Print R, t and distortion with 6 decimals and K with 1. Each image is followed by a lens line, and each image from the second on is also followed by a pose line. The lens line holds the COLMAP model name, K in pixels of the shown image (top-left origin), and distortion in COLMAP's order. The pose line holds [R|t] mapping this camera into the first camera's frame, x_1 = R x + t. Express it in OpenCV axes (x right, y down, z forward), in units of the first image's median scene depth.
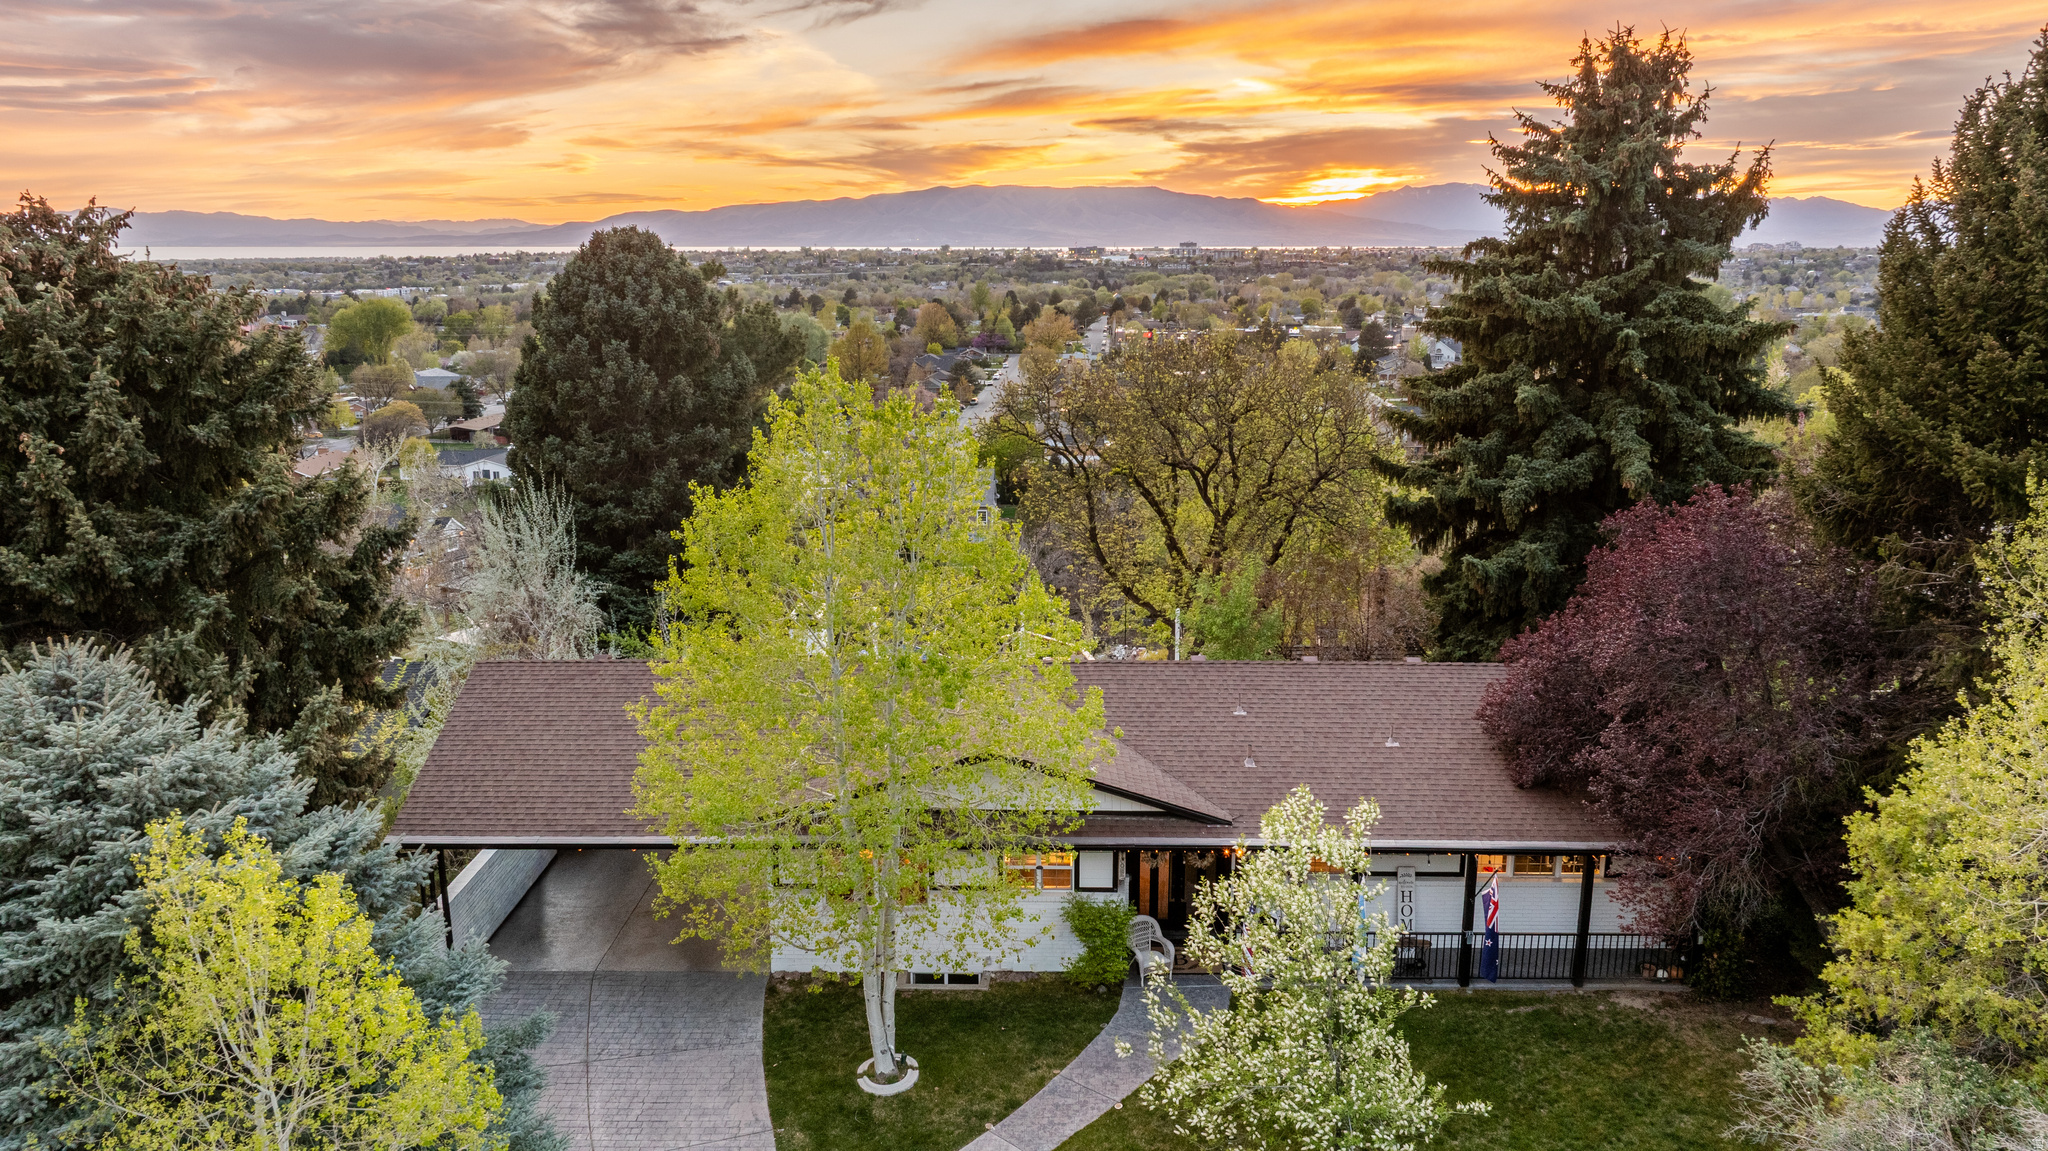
lens RADIAL K [[1439.5, 0, 1033.6], [0, 1439.5, 565.2], [0, 0, 1]] dist [-0.024497, 0.009718]
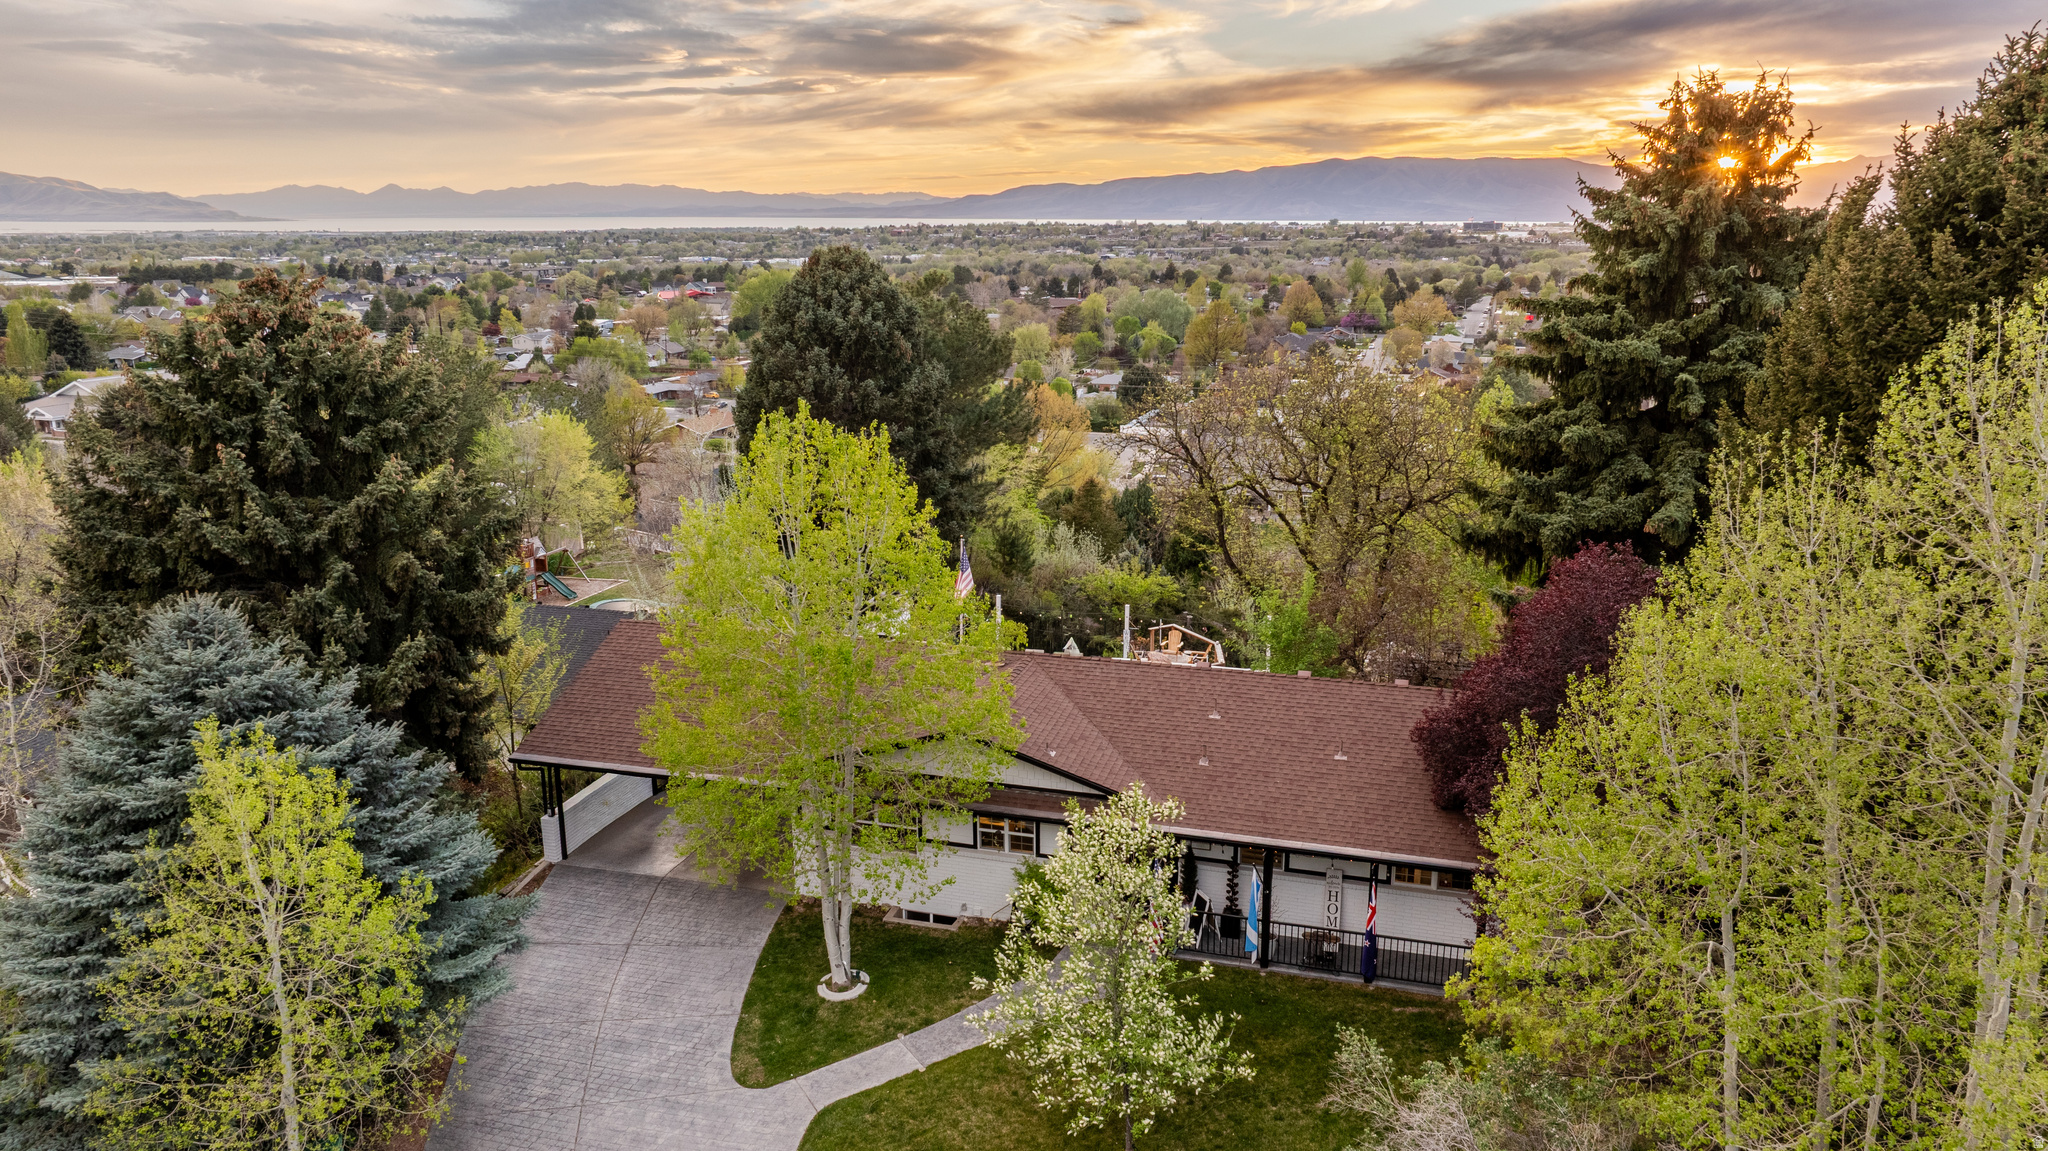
lens RADIAL K [[1439.5, 0, 1033.7], [0, 1439.5, 566.3], [0, 0, 1]] dist [-0.024497, 0.009718]
pose [[0.966069, 0.062930, -0.250499, 0.226800], [-0.058314, 0.997964, 0.025814, -0.027744], [0.251614, -0.010331, 0.967773, -0.091271]]
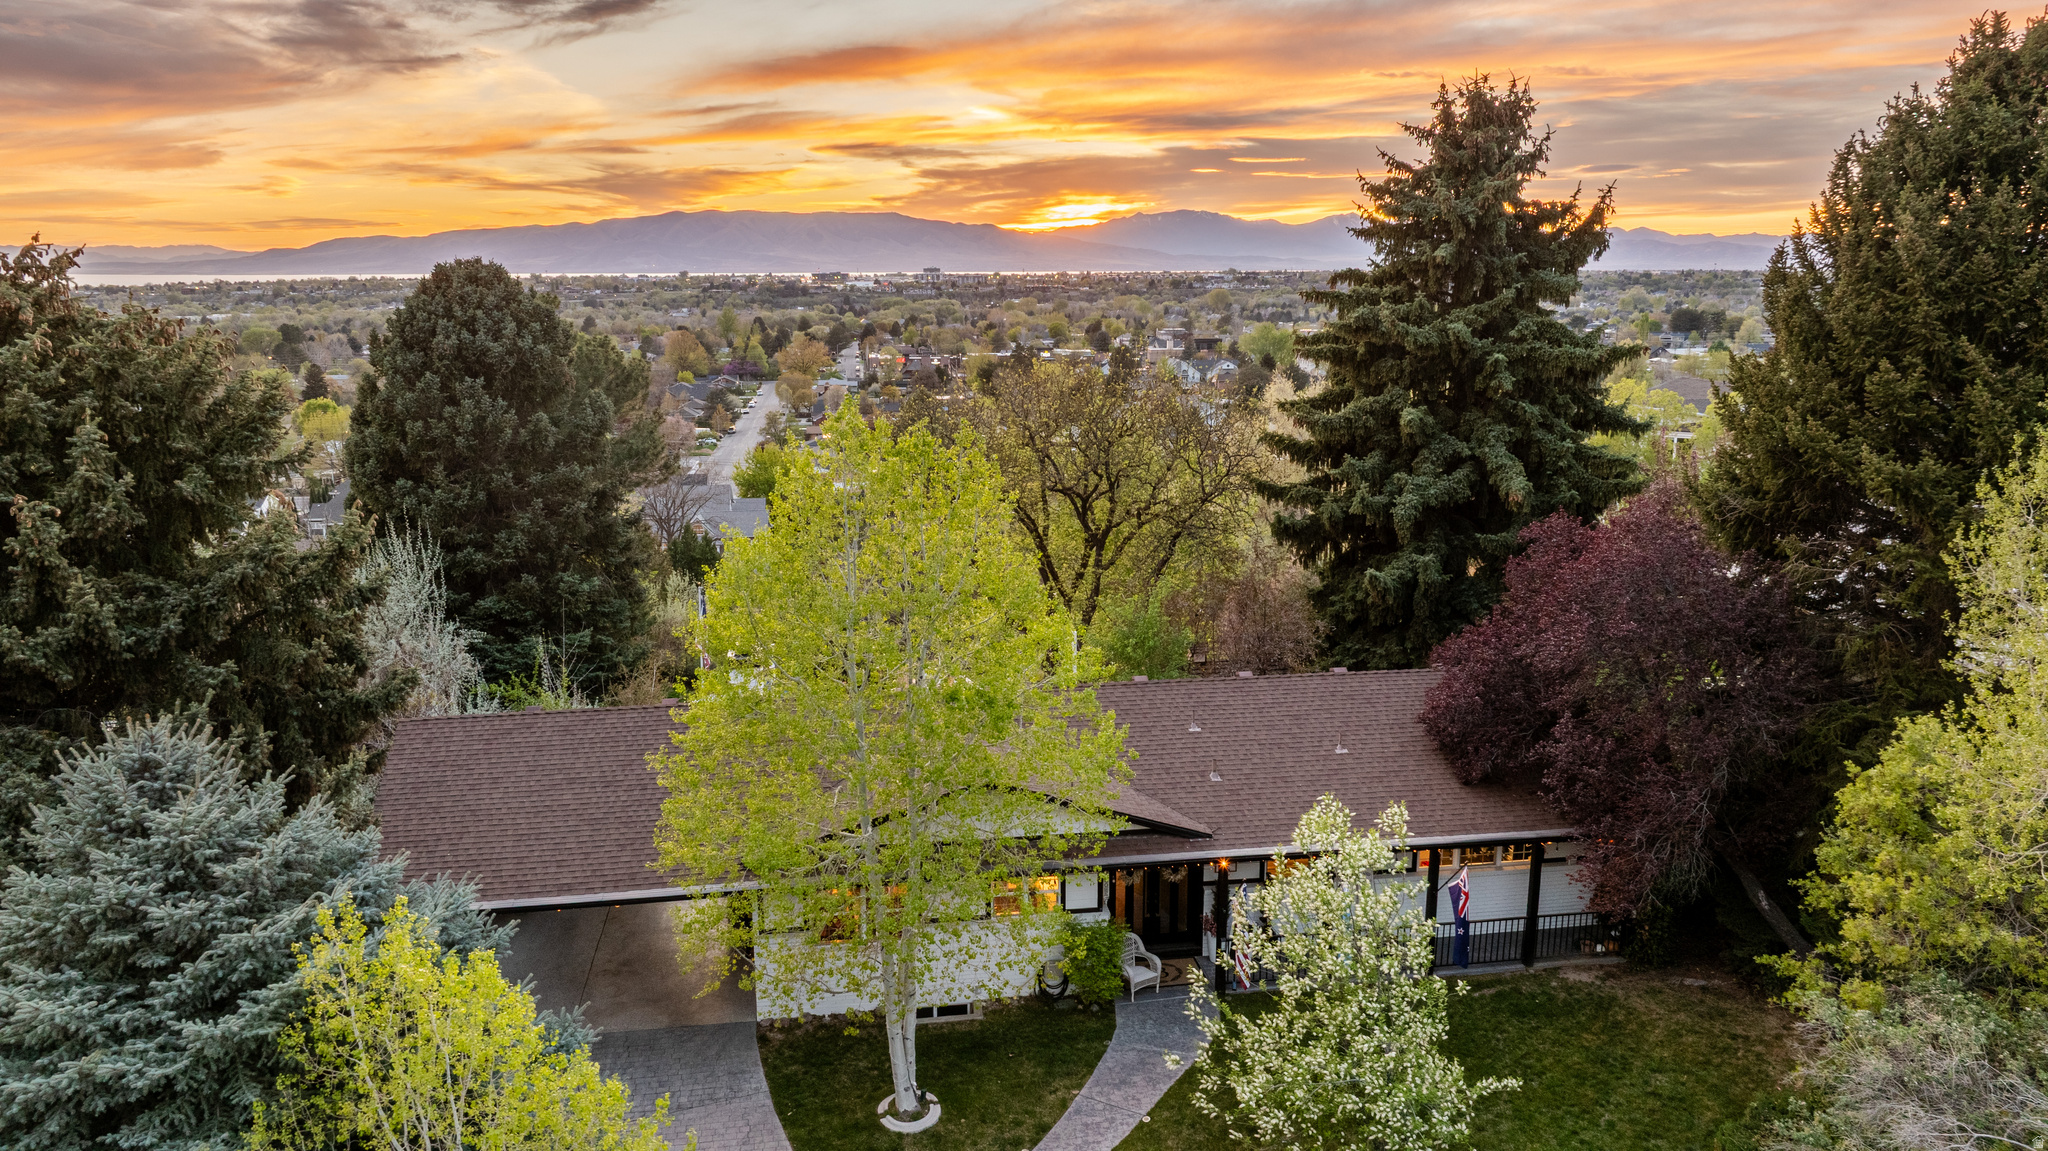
lens RADIAL K [[1439.5, 0, 1031.2], [0, 1439.5, 568.0], [0, 0, 1]] dist [-0.024497, 0.009718]
pose [[0.985049, -0.037272, 0.168196, -0.115179], [0.039788, 0.999141, -0.011613, -0.004865], [-0.167619, 0.018132, 0.985685, -0.001879]]
